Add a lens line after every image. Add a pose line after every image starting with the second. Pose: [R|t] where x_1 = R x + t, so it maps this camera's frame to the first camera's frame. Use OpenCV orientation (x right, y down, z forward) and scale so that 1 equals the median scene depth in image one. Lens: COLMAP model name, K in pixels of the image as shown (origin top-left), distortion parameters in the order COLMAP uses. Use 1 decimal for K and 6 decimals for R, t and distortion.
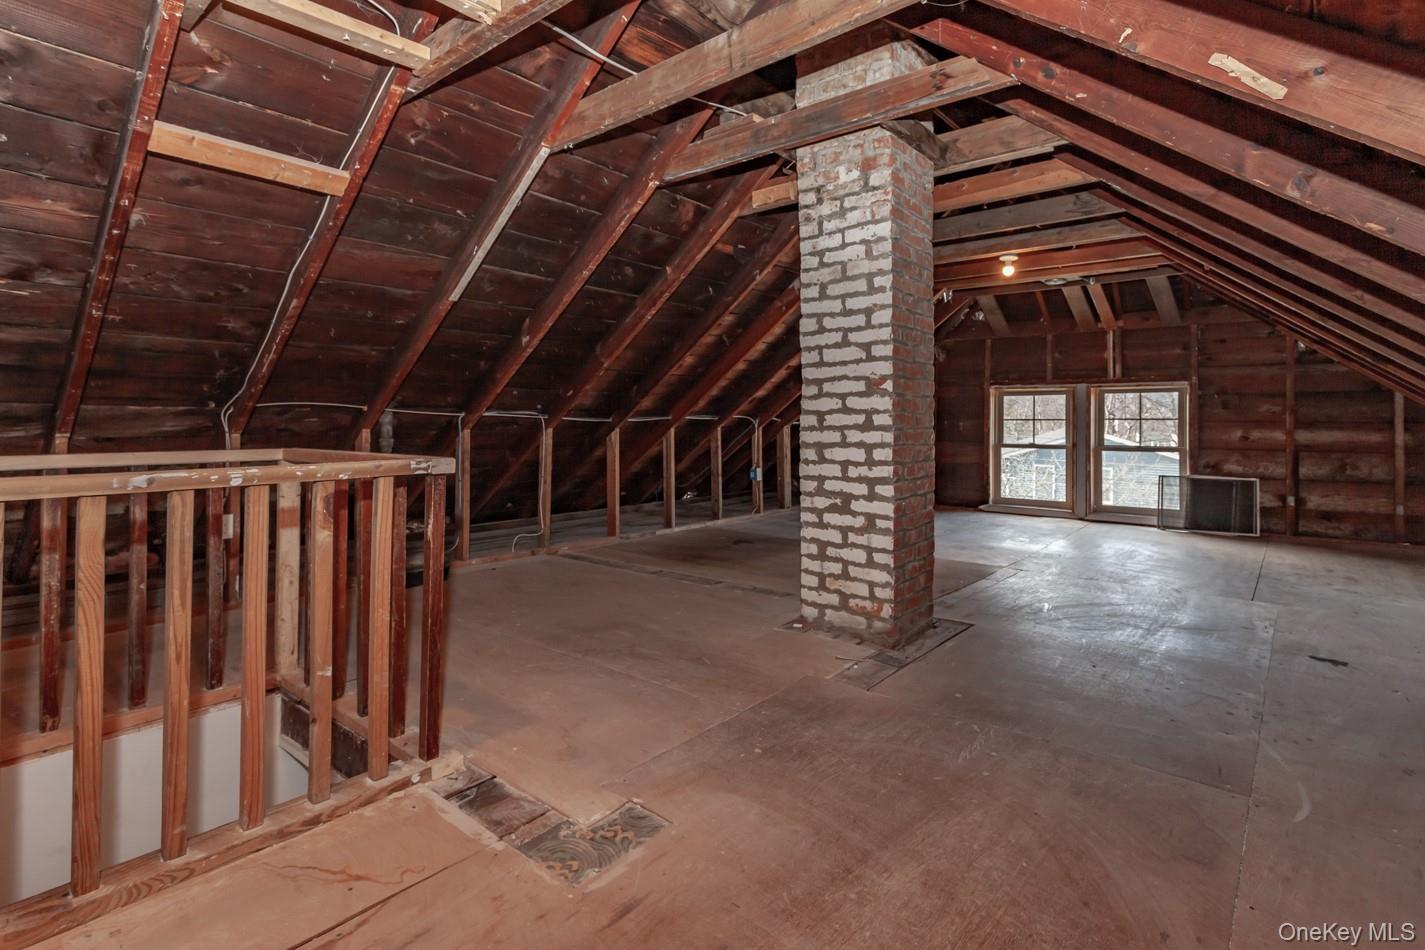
lens RADIAL K [[672.2, 0, 730.9], [0, 672.2, 426.9], [0, 0, 1]] dist [-0.002114, 0.000954]
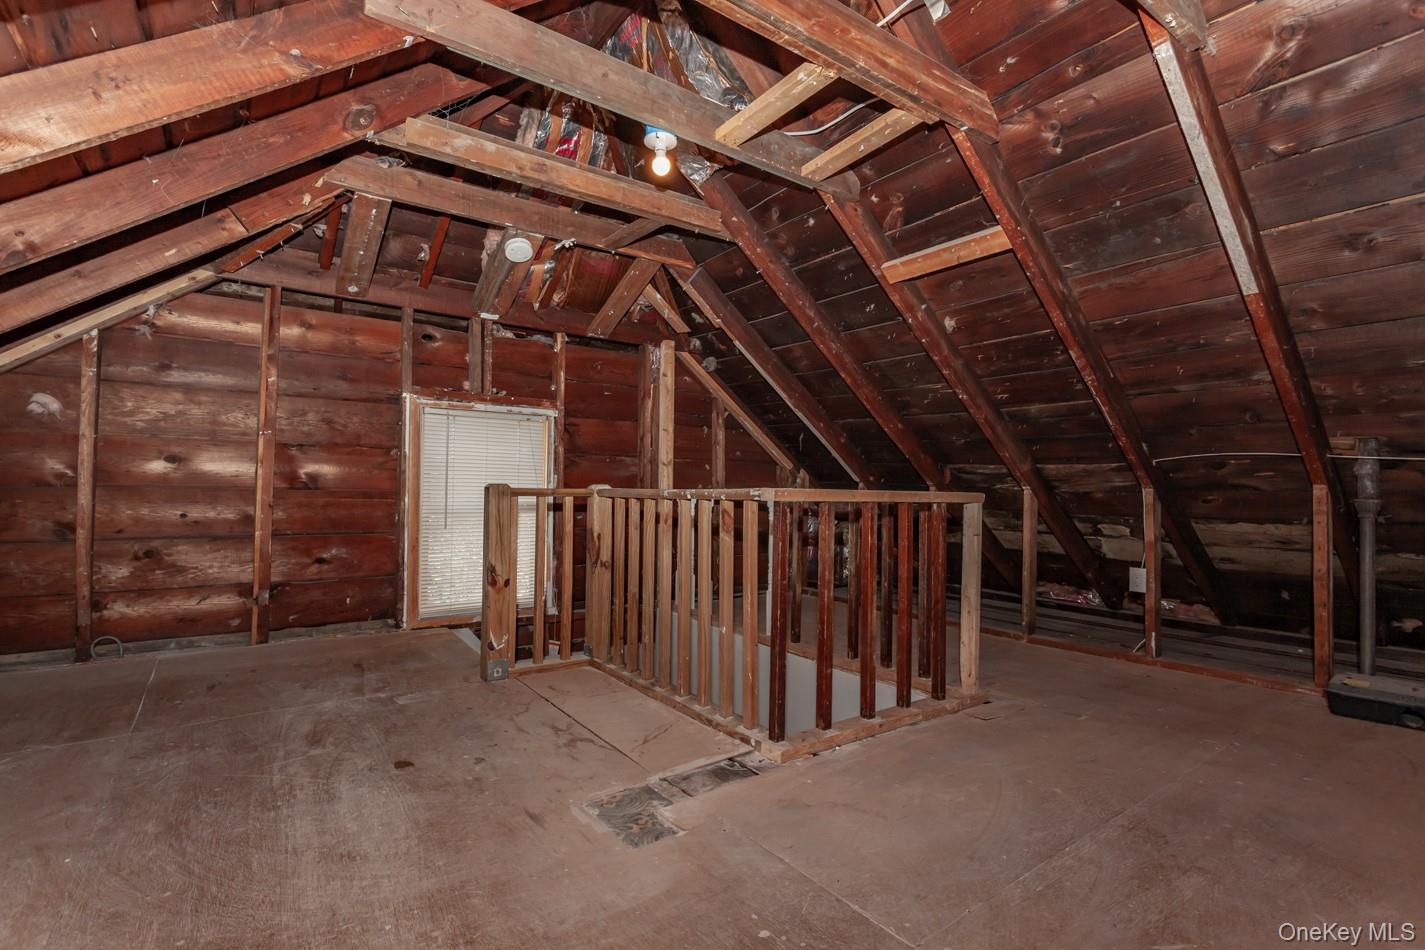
lens RADIAL K [[672.2, 0, 713.2], [0, 672.2, 473.8], [0, 0, 1]] dist [-0.002114, 0.000954]
pose [[-0.250347, -0.031885, -0.967631, 0.788704], [-0.018725, 0.999430, -0.028088, 0.057680], [0.967975, 0.011087, -0.250802, 1.246710]]
